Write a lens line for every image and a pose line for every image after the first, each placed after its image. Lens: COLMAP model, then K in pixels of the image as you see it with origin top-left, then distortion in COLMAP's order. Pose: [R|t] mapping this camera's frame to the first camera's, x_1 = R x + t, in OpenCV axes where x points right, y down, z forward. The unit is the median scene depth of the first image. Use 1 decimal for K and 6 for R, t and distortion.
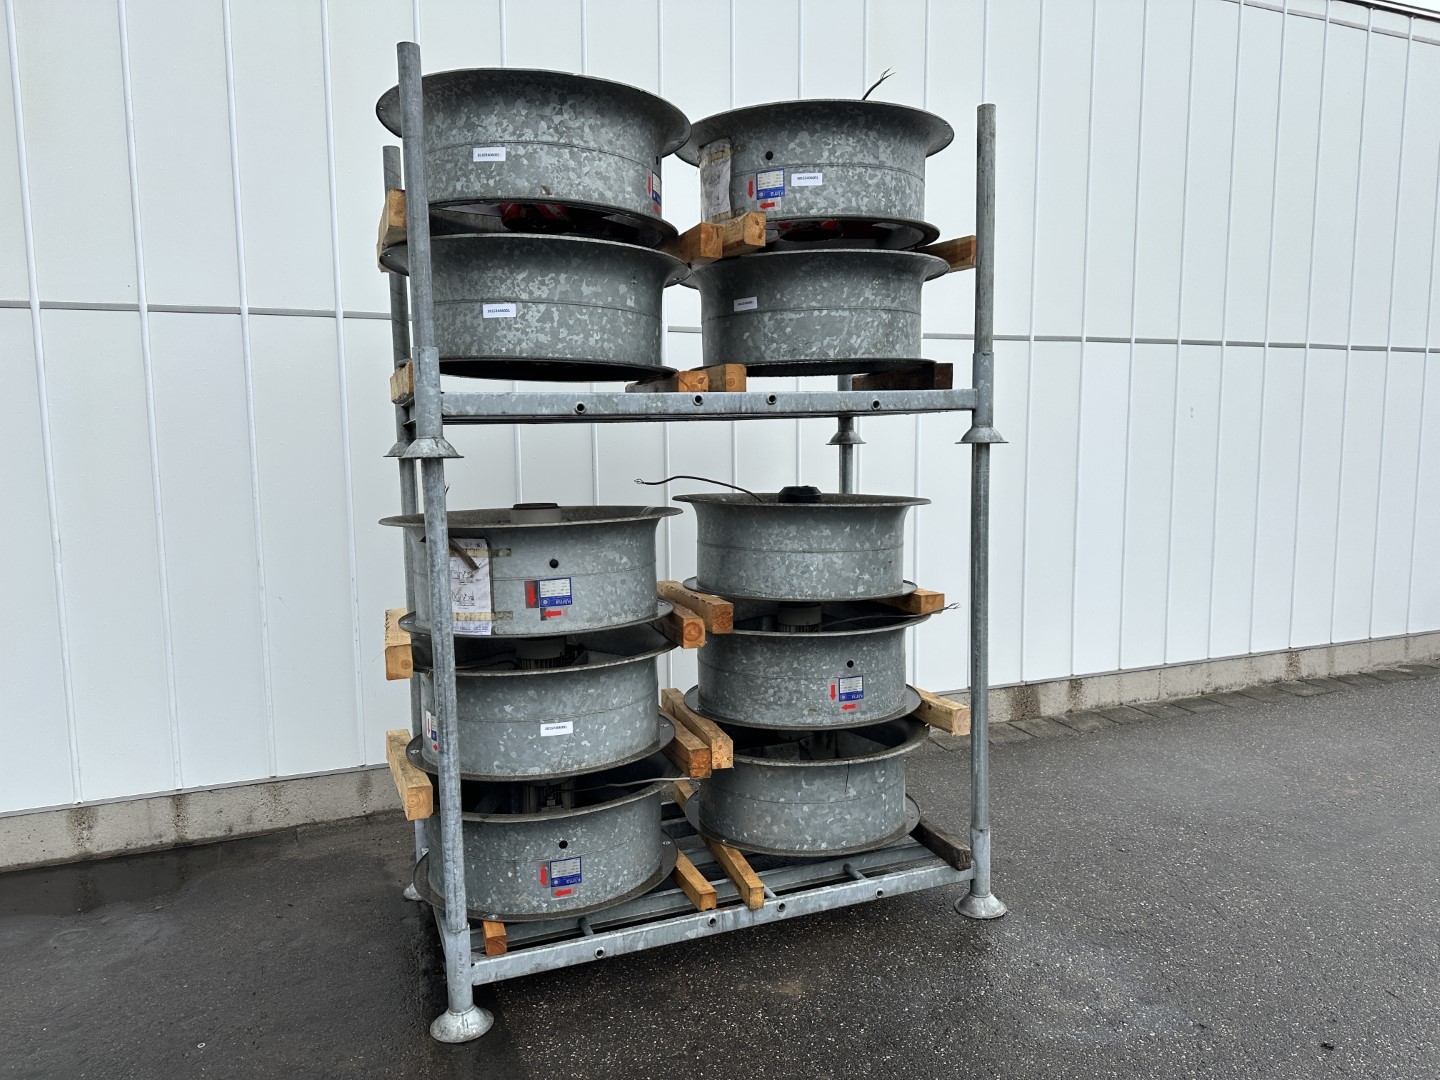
lens RADIAL K [[995.3, 0, 722.0], [0, 995.3, 542.6], [0, 0, 1]] dist [0.057813, -0.063576]
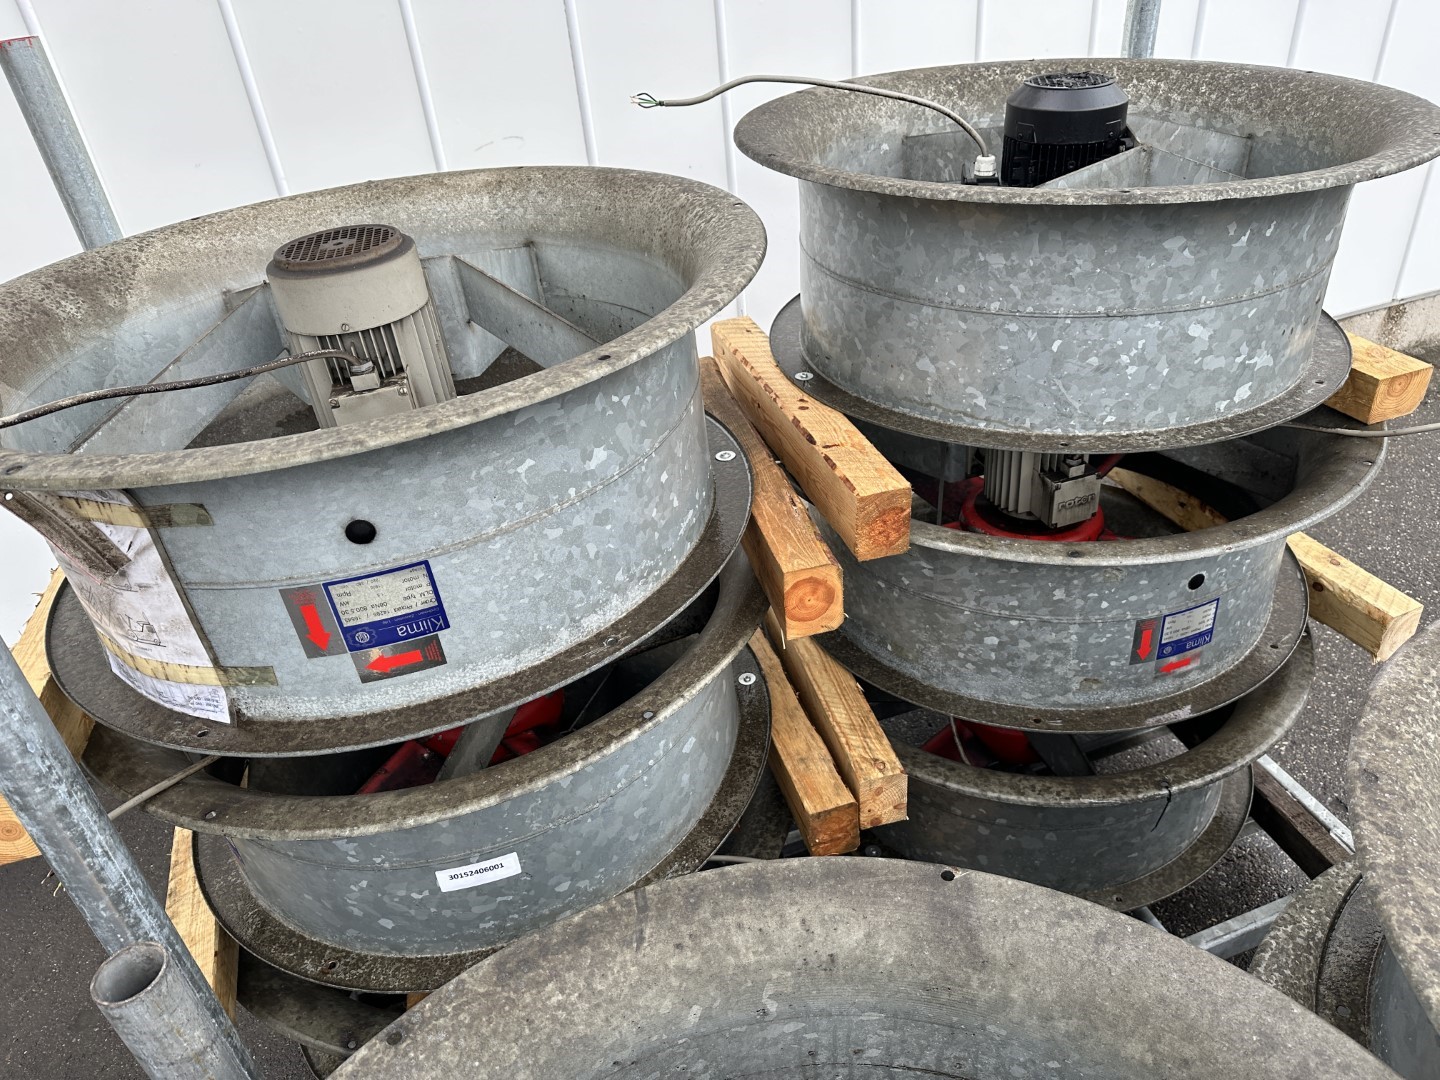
lens RADIAL K [[995.3, 0, 721.9], [0, 995.3, 529.3], [0, 0, 1]] dist [0.057813, -0.063576]
pose [[0.995231, -0.027477, -0.093599, -0.024088], [0.067466, 0.886902, 0.457005, -0.094700], [0.070456, -0.461140, 0.884526, 0.613497]]
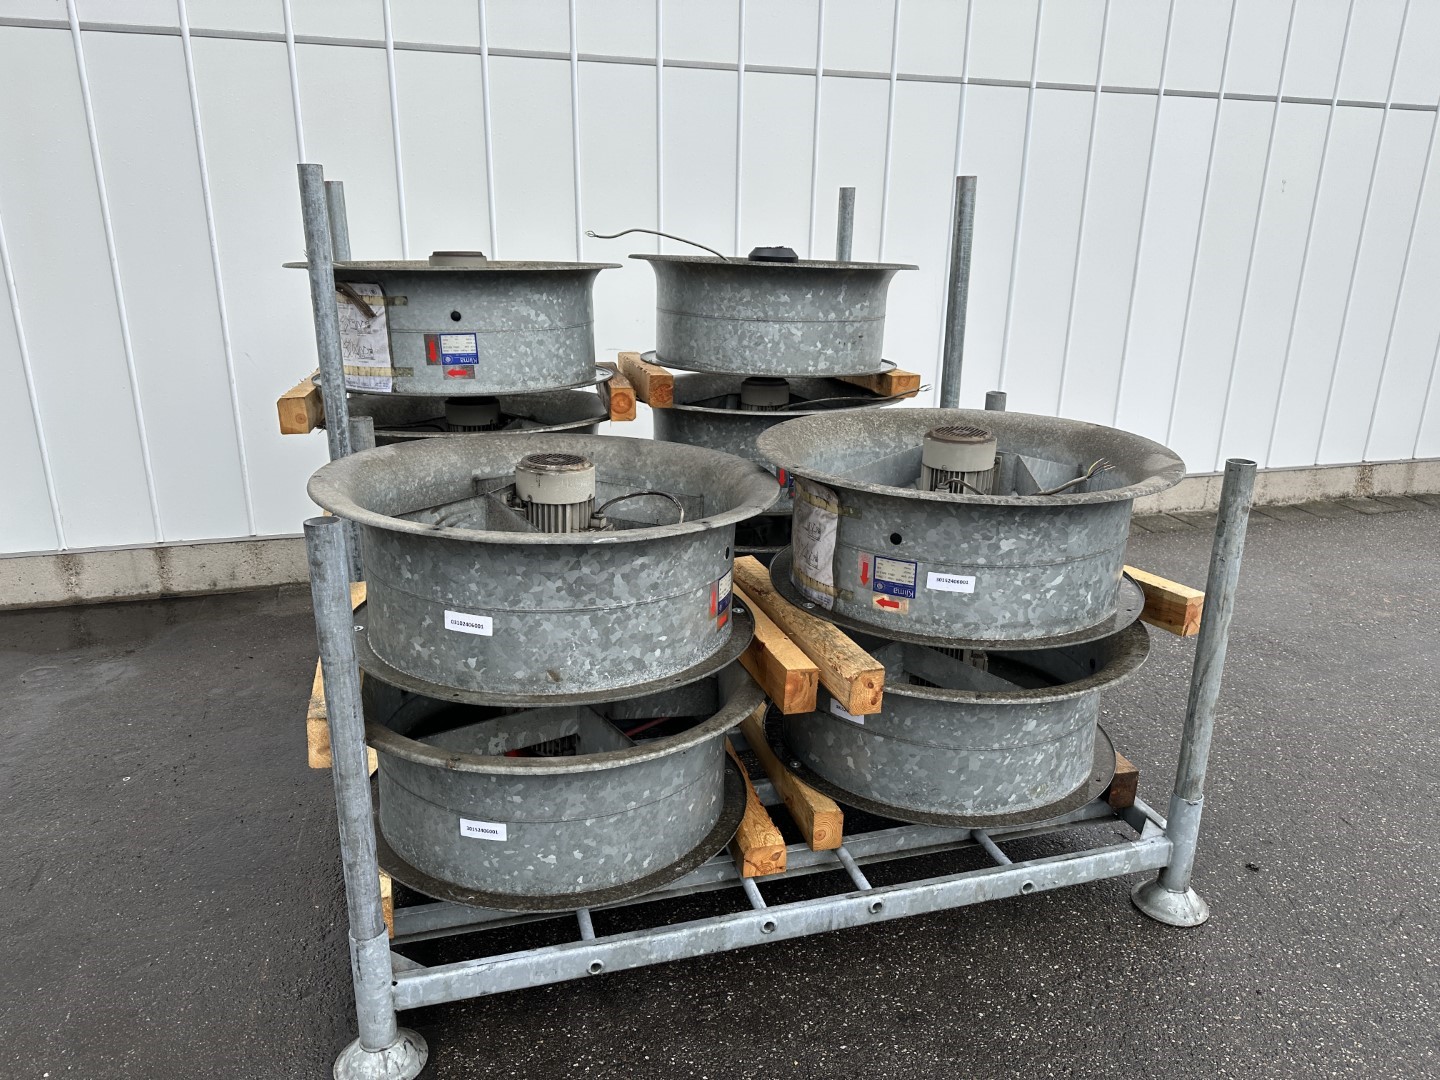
lens RADIAL K [[995.3, 0, 740.0], [0, 995.3, 545.3], [0, 0, 1]] dist [0.057813, -0.063576]
pose [[0.995269, 0.053623, -0.081025, 0.145072], [-0.036174, 0.978465, 0.203218, 0.025023], [0.090177, -0.199326, 0.975775, 0.076657]]
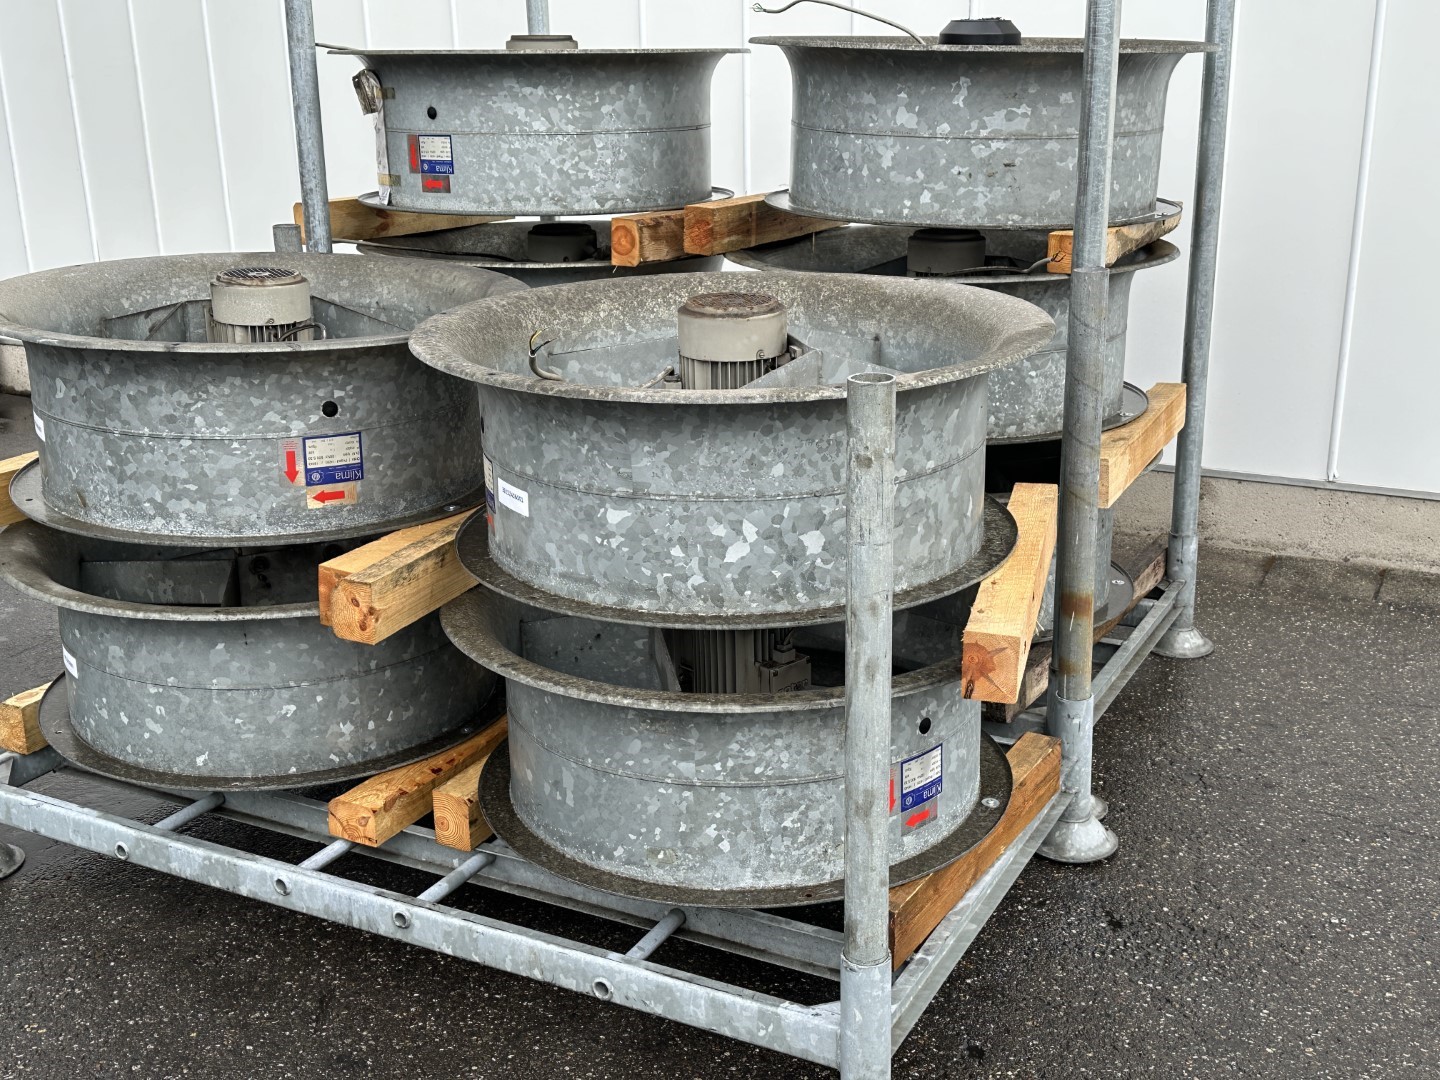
lens RADIAL K [[1623.5, 0, 756.1], [0, 1623.5, 556.6], [0, 0, 1]] dist [0.097538, 0.000000]
pose [[0.655608, 0.240412, -0.715807, 0.776095], [-0.073335, 0.963753, 0.256520, 0.006742], [0.751532, -0.115683, 0.649475, 0.298506]]
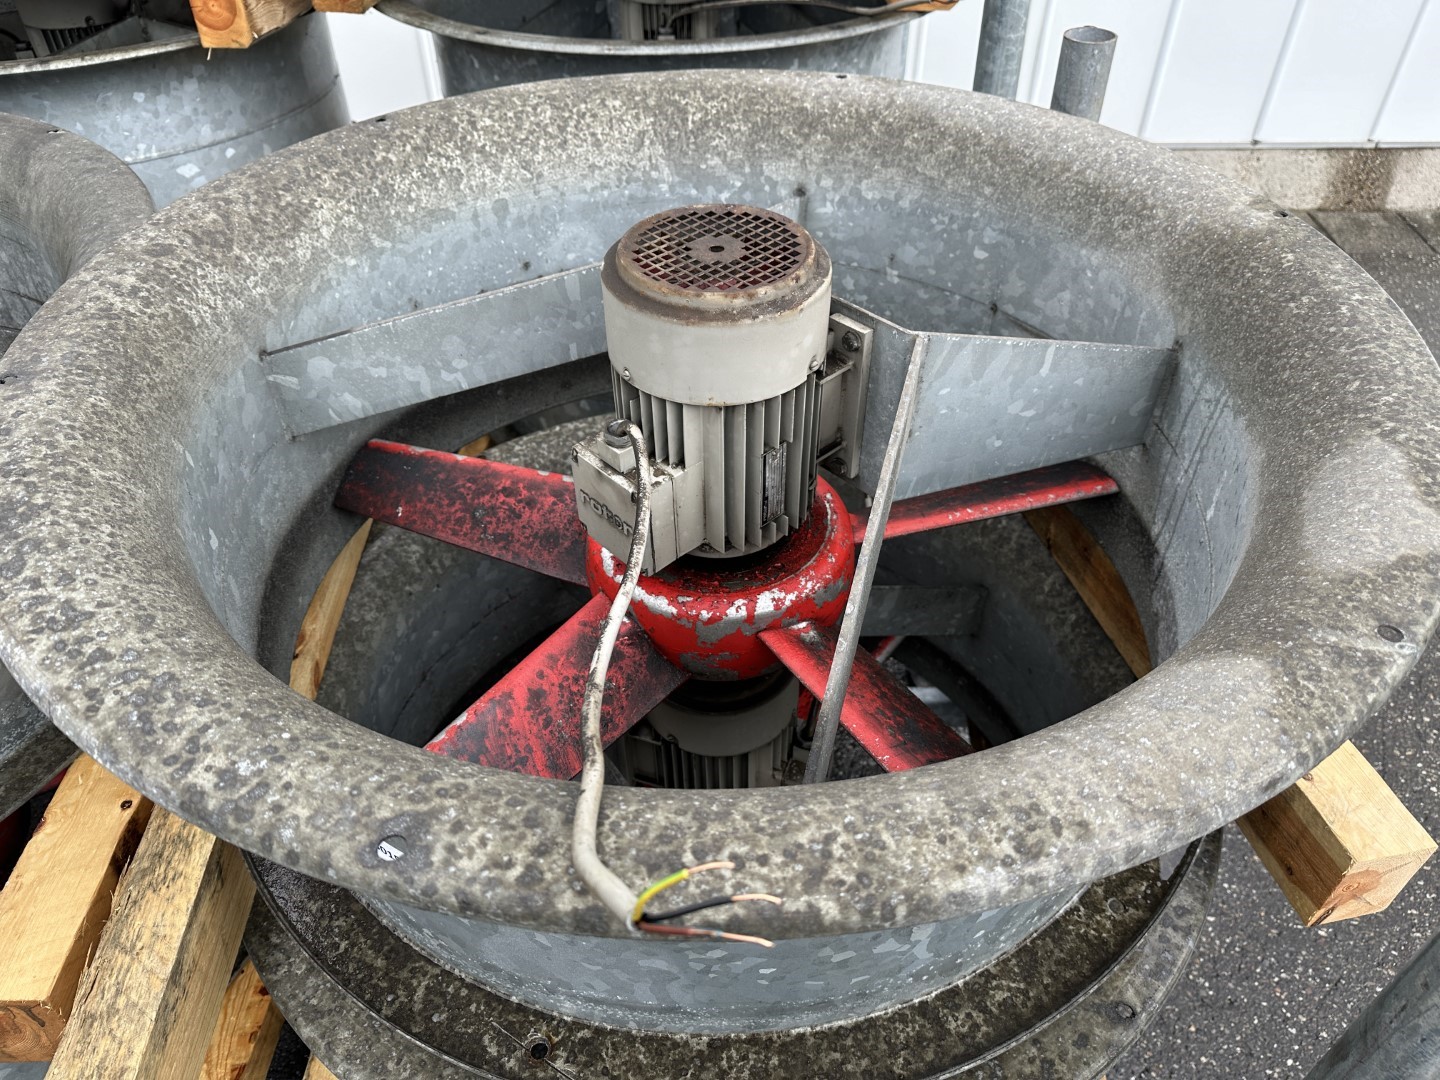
lens RADIAL K [[995.3, 0, 734.8], [0, 995.3, 547.1], [0, 0, 1]] dist [0.057813, -0.063576]
pose [[0.926660, 0.258835, -0.272593, 0.308673], [-0.045726, 0.797402, 0.601714, 0.008237], [0.373110, -0.545119, 0.750756, 0.580433]]
